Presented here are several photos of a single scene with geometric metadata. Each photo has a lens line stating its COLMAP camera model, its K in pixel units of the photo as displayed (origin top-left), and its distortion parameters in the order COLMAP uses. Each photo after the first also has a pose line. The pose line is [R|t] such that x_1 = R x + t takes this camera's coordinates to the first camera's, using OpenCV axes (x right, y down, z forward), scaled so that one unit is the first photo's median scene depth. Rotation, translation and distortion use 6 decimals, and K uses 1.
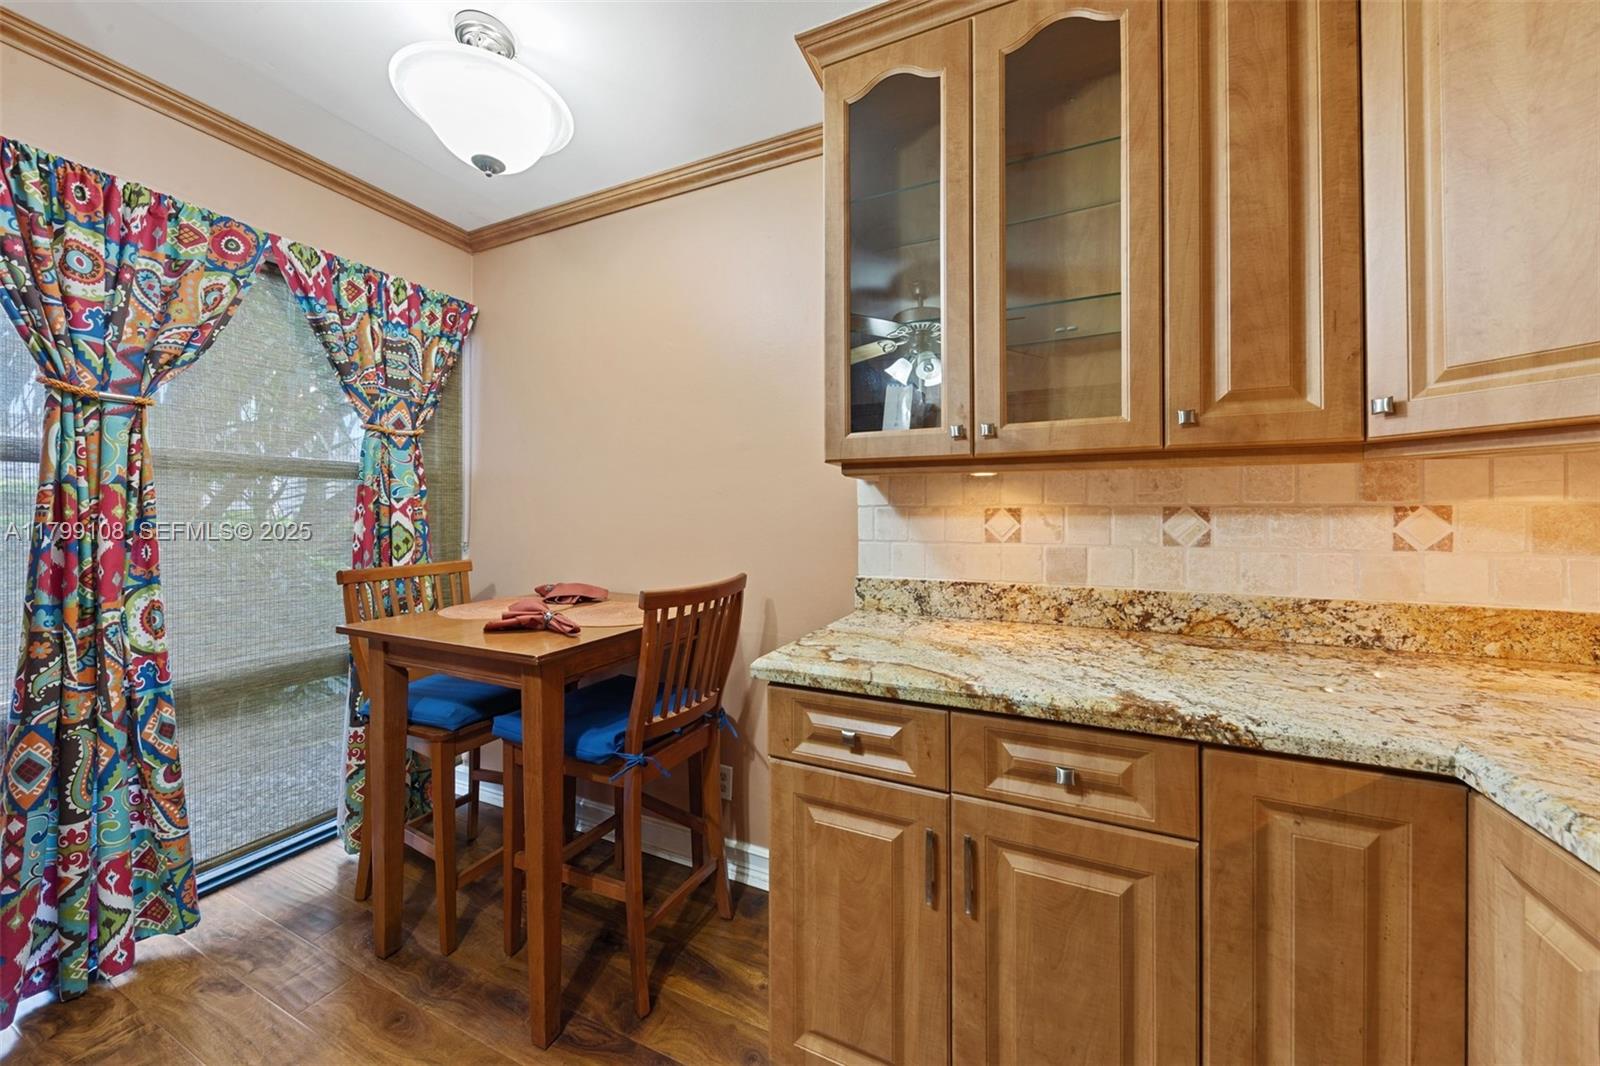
lens RADIAL K [[555.4, 0, 812.5], [0, 555.4, 514.7], [0, 0, 1]] dist [0.008403, -0.000284]
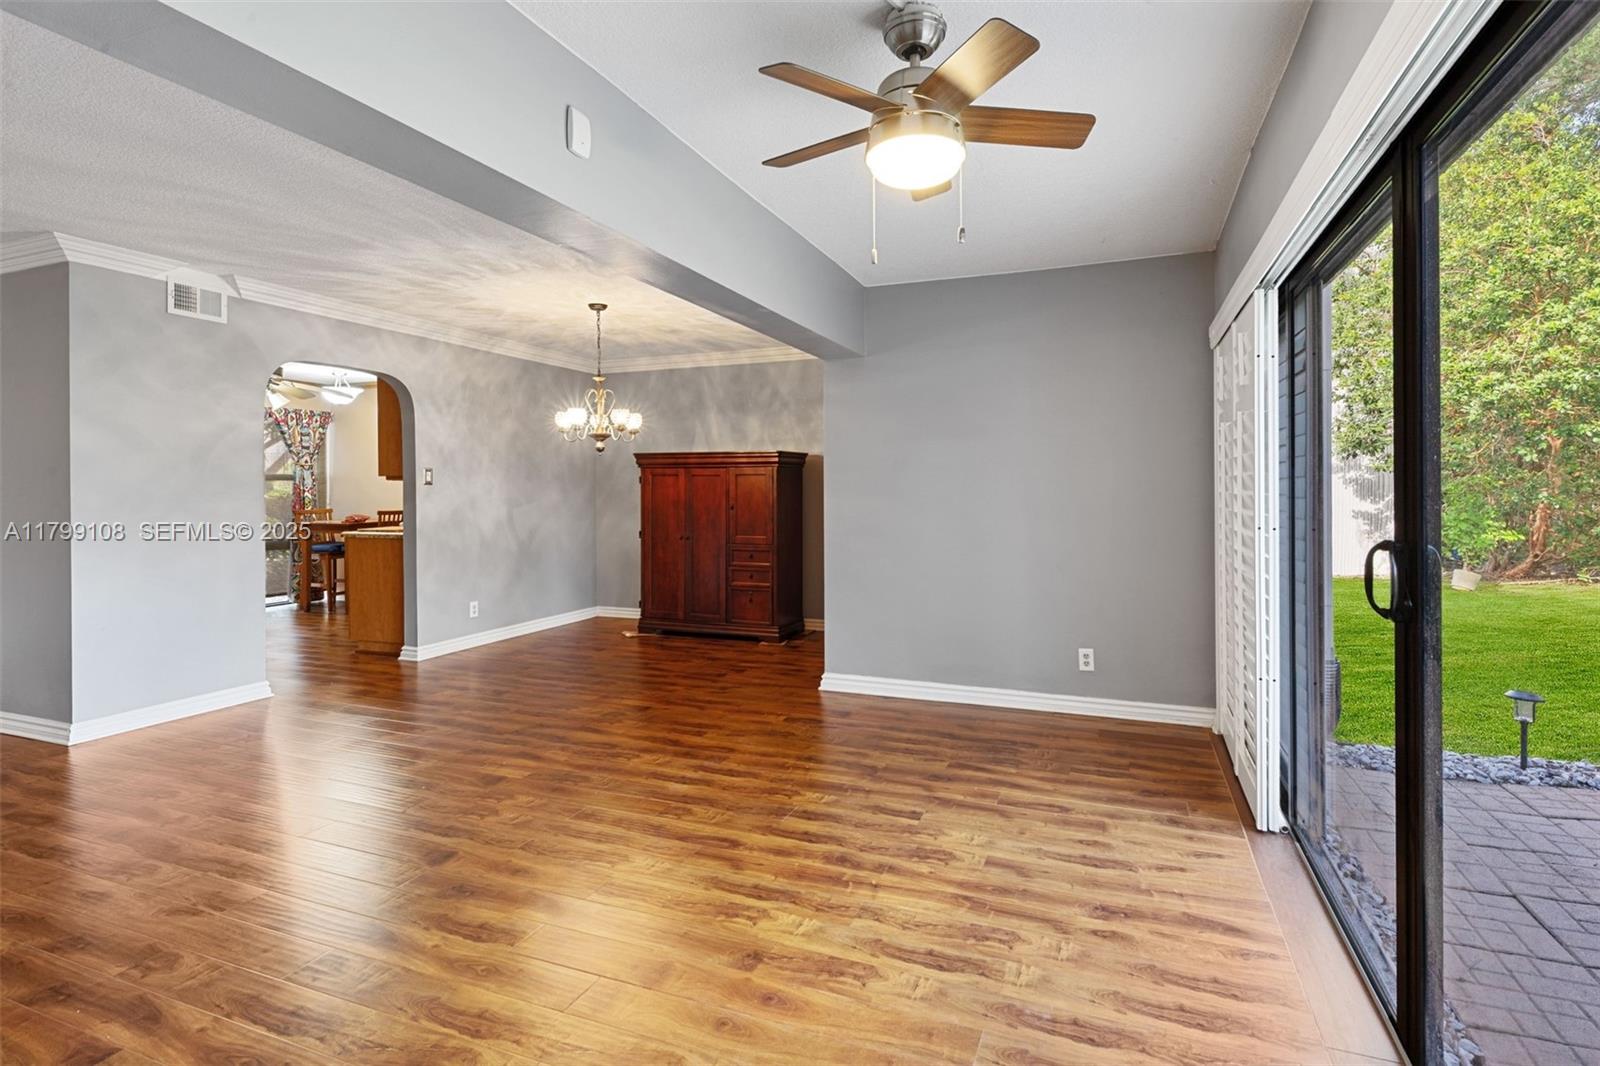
lens RADIAL K [[785.0, 0, 817.2], [0, 785.0, 493.3], [0, 0, 1]] dist [0.014385, -0.000237]
pose [[0.999324, -0.010542, 0.035226, 2.749114], [0.010165, 0.999890, 0.010845, -0.024561], [-0.035337, -0.010479, 0.999321, -4.978173]]
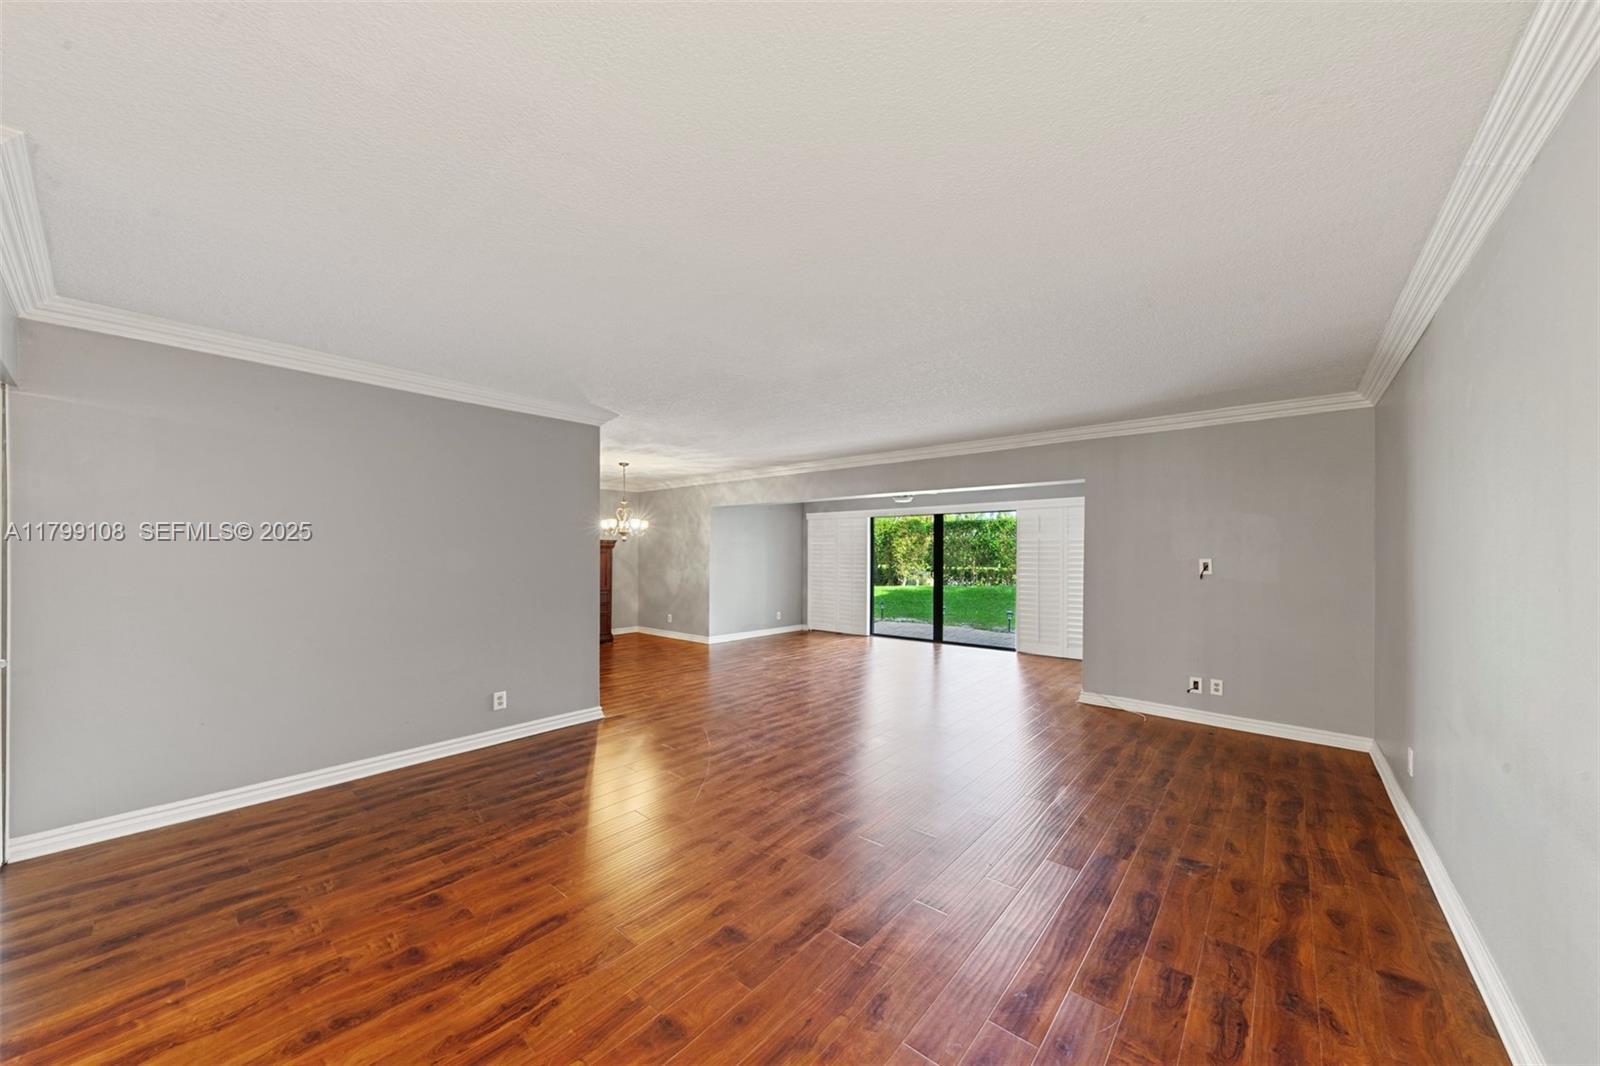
lens RADIAL K [[582.6, 0, 787.6], [0, 582.6, 558.9], [0, 0, 1]] dist [-0.000166, -0.001299]
pose [[0.299101, -0.015232, 0.954100, -2.862900], [-0.004898, 0.999835, 0.017497, -0.136885], [-0.954209, -0.009906, 0.298977, -4.129633]]
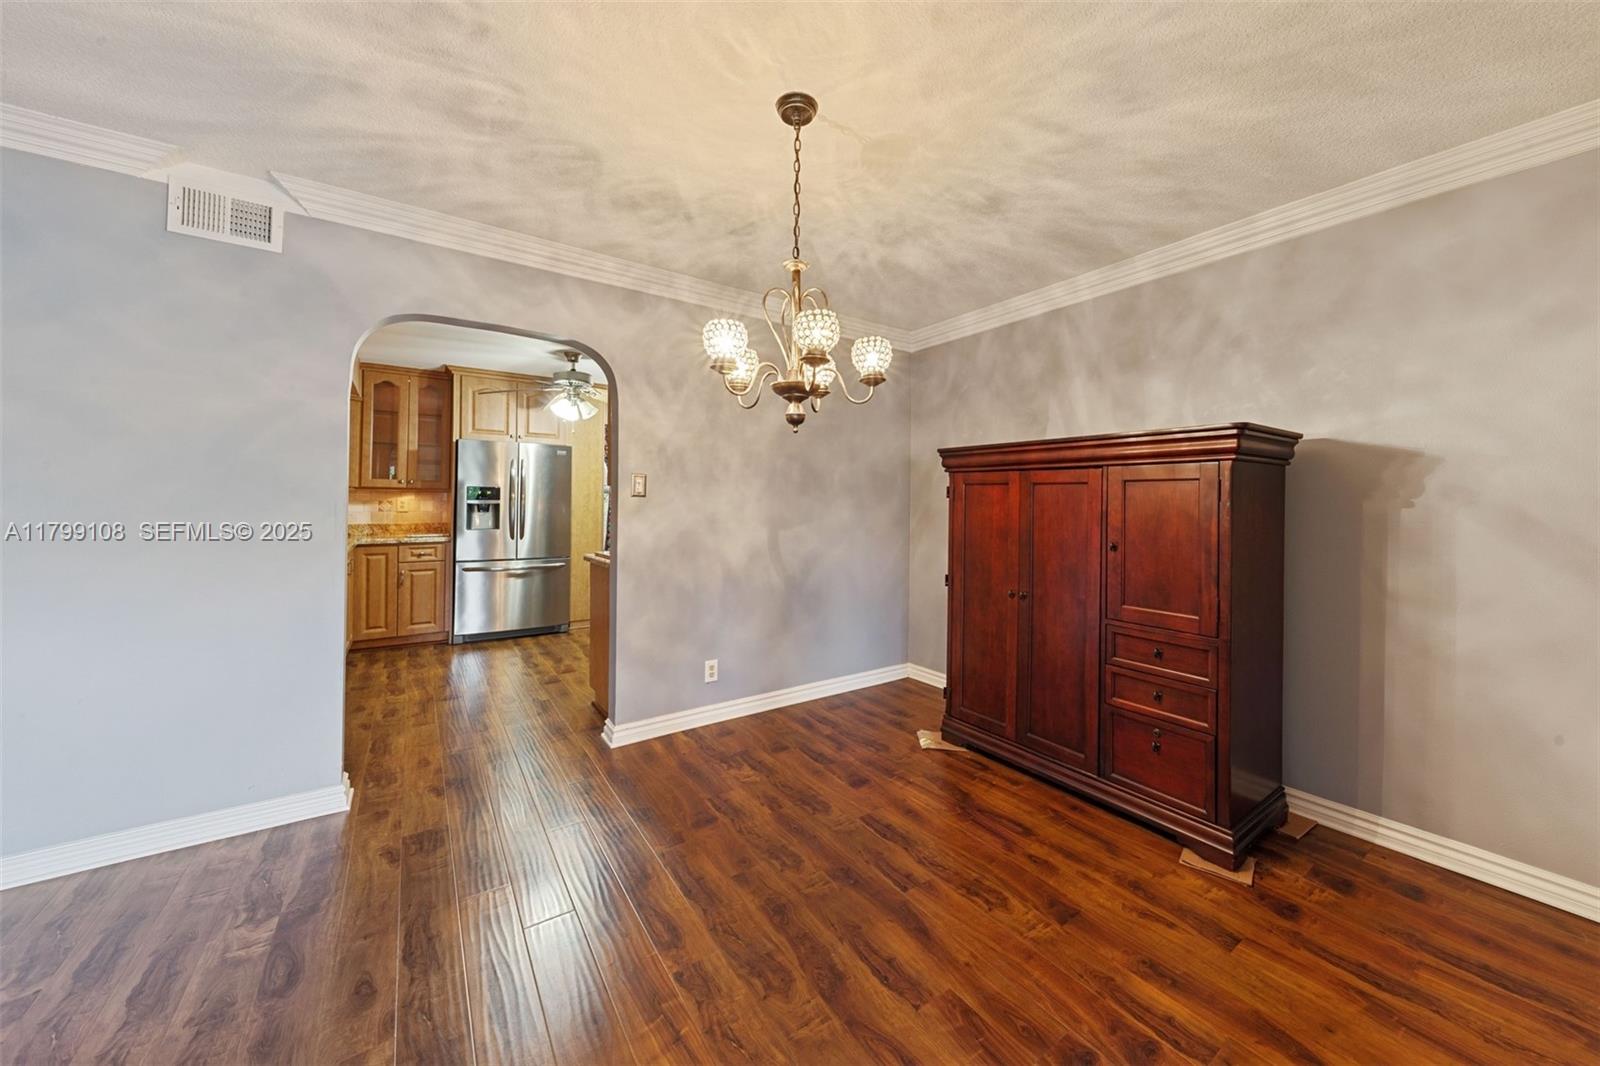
lens RADIAL K [[570.2, 0, 820.4], [0, 570.2, 501.2], [0, 0, 1]] dist [0.007946, -0.000432]
pose [[0.856793, 0.000151, -0.515660, 2.528894], [-0.001639, 0.999996, -0.002430, -0.024786], [0.515658, 0.002927, 0.856790, -2.134667]]
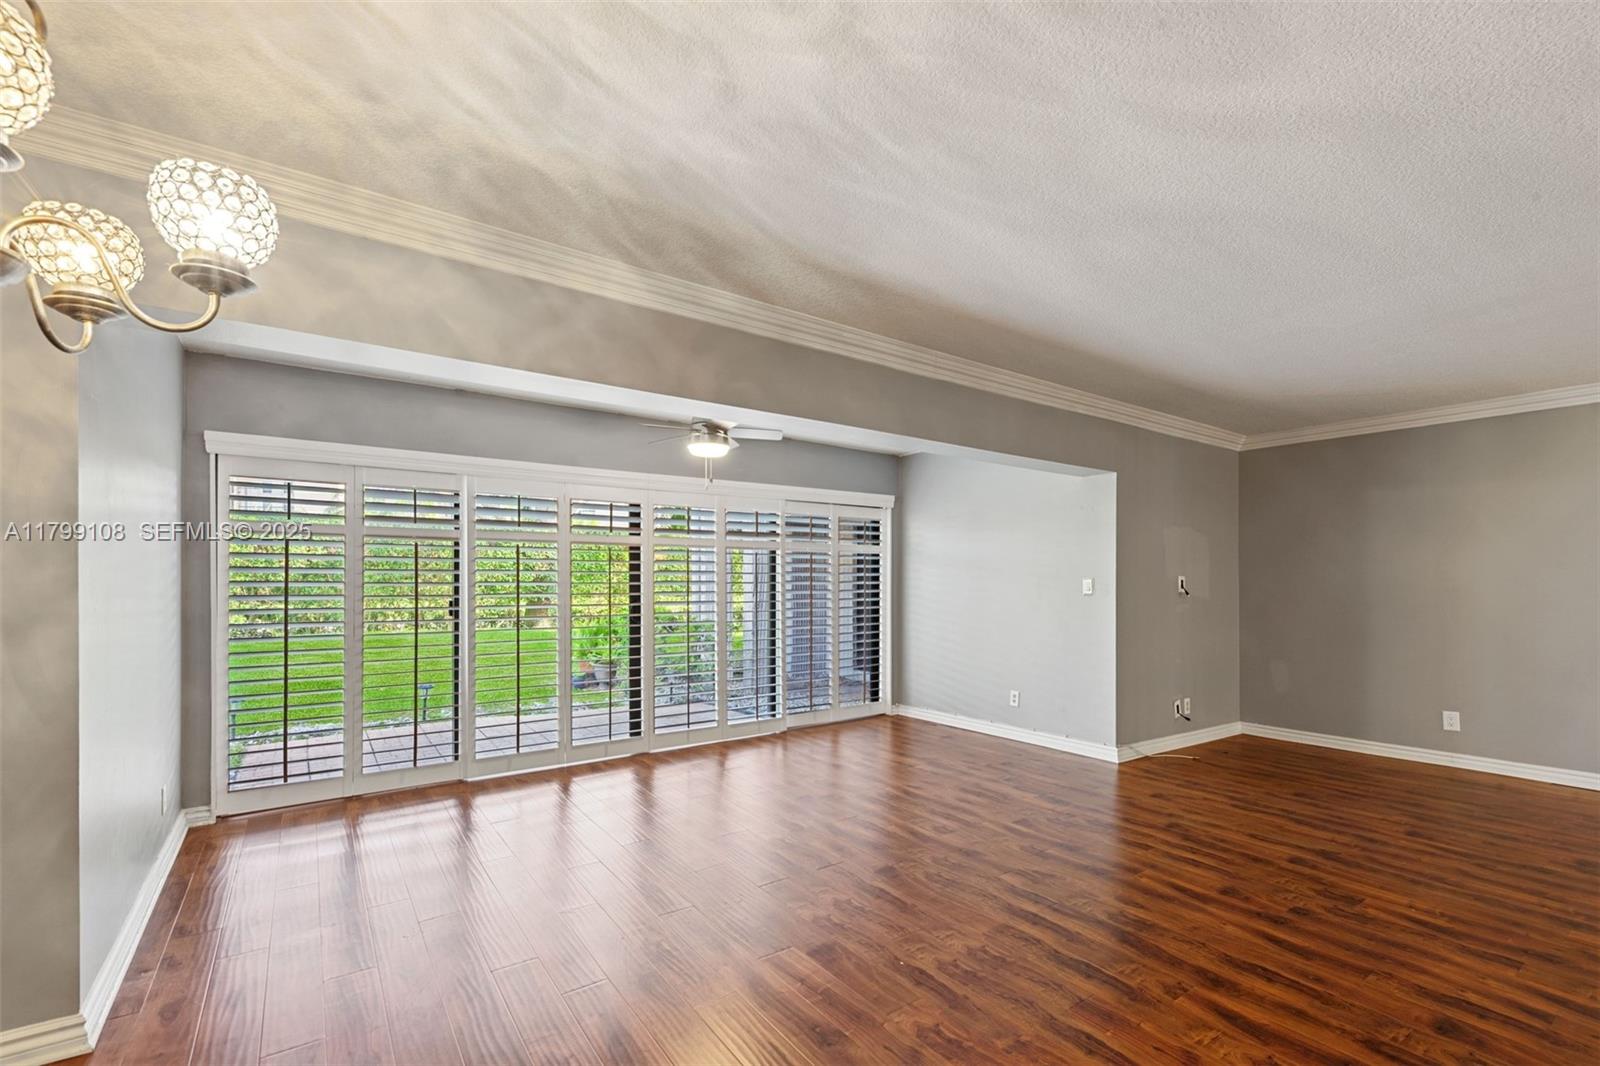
lens RADIAL K [[707.3, 0, 812.9], [0, 707.3, 574.8], [0, 0, 1]] dist [-0.000278, -0.002090]
pose [[-0.862638, 0.004013, 0.505806, 0.945356], [-0.004251, 0.999876, -0.015181, -0.014287], [-0.505804, -0.015246, -0.862513, -0.943585]]
